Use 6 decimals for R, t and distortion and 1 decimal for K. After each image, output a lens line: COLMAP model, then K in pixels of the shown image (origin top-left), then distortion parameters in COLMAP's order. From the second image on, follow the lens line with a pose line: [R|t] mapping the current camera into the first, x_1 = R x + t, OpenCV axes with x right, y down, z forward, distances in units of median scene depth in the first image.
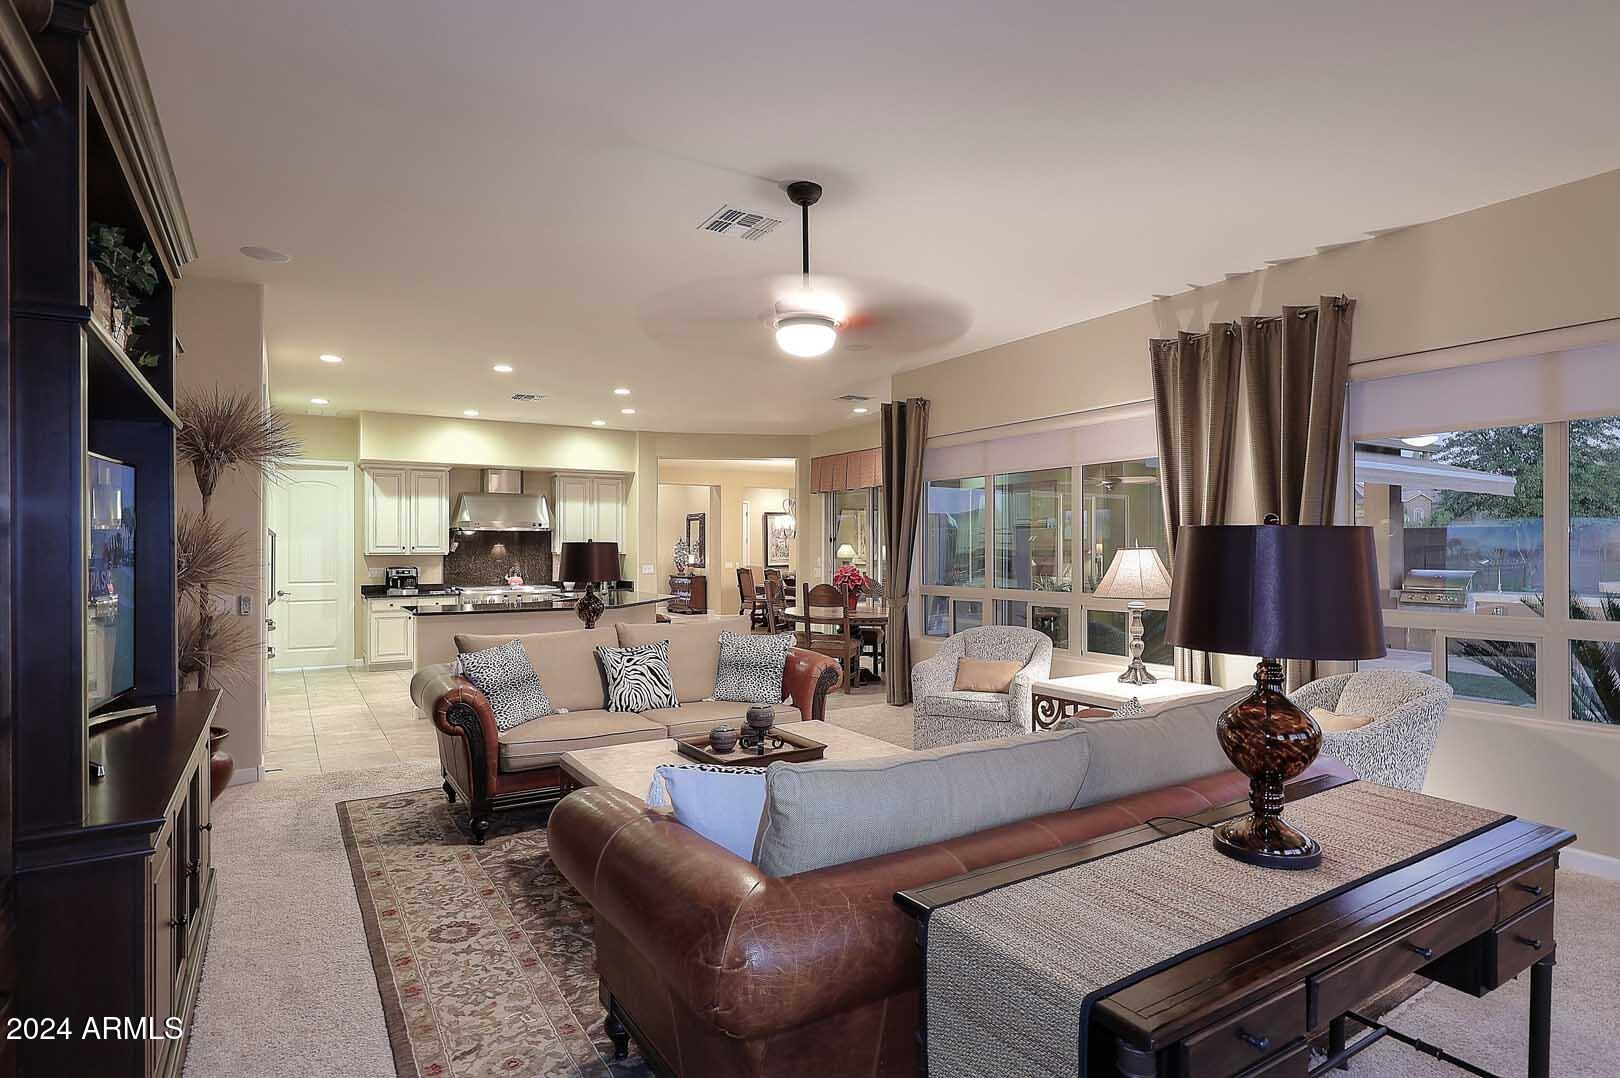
lens RADIAL K [[898.7, 0, 809.1], [0, 898.7, 547.1], [0, 0, 1]] dist [-0.003669, 0.003675]
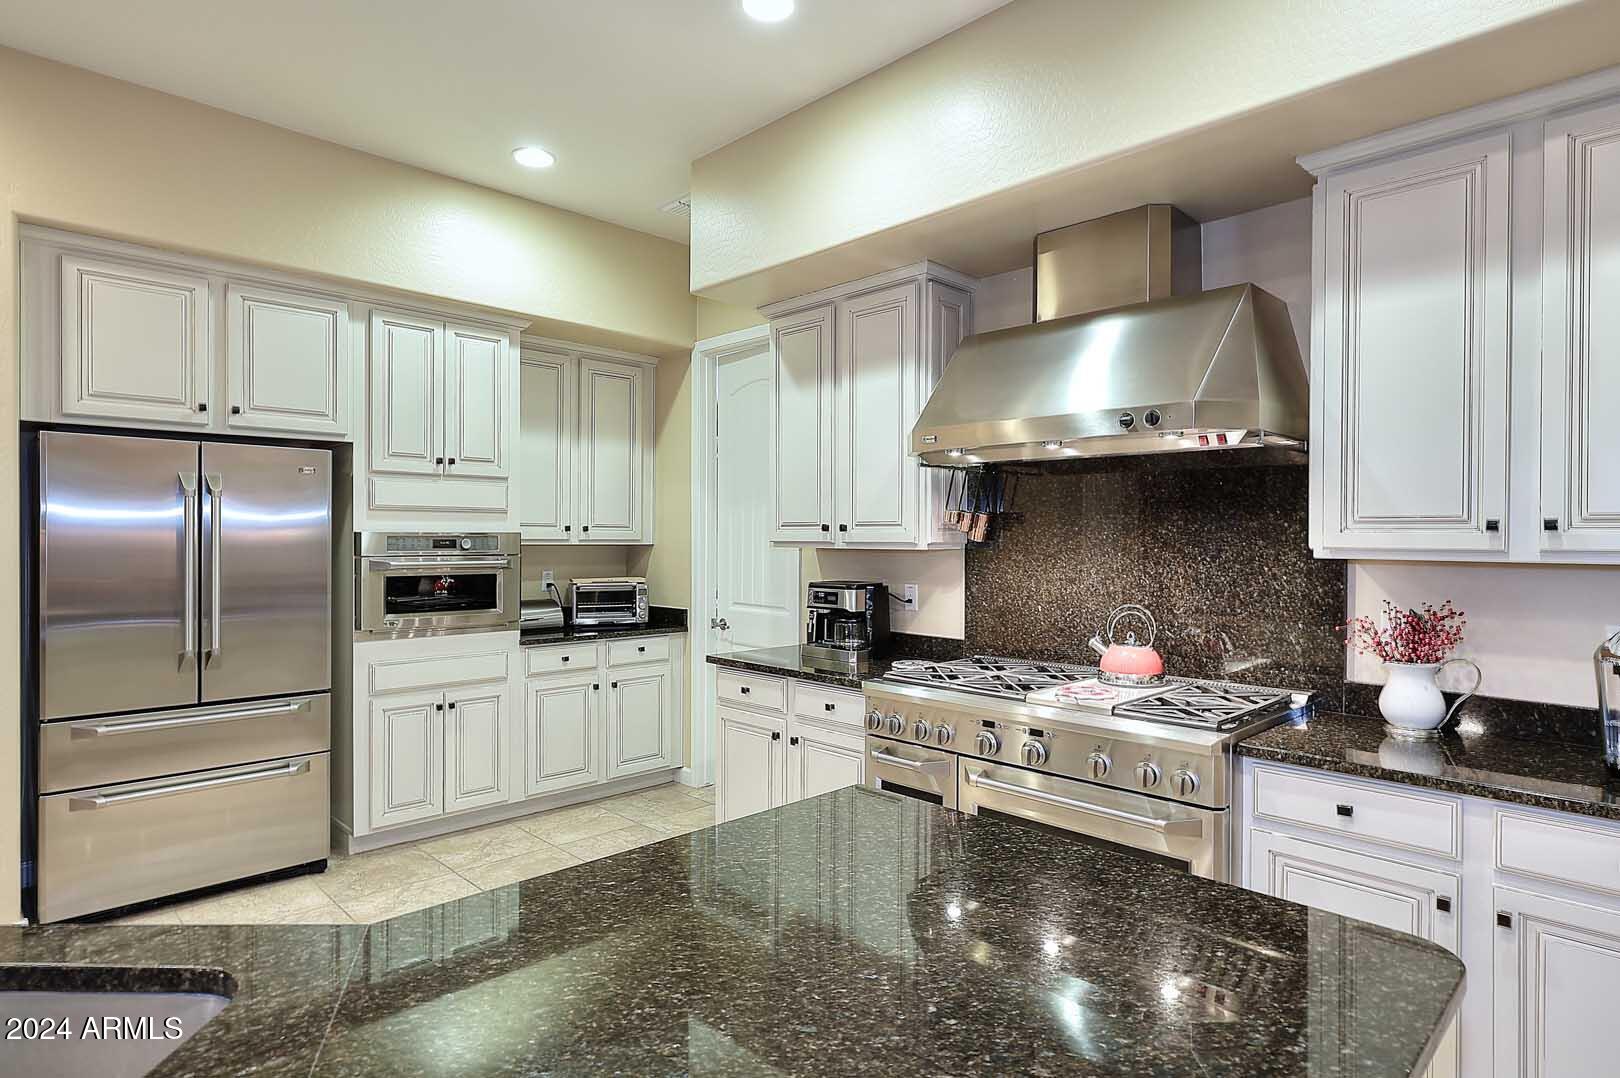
lens RADIAL K [[898.7, 0, 809.4], [0, 898.7, 539.7], [0, 0, 1]] dist [-0.003669, 0.003675]
pose [[0.252550, 0.004019, -0.967575, -0.113695], [0.003523, 0.999981, 0.005074, 0.003148], [0.967577, -0.004690, 0.252531, 0.869984]]
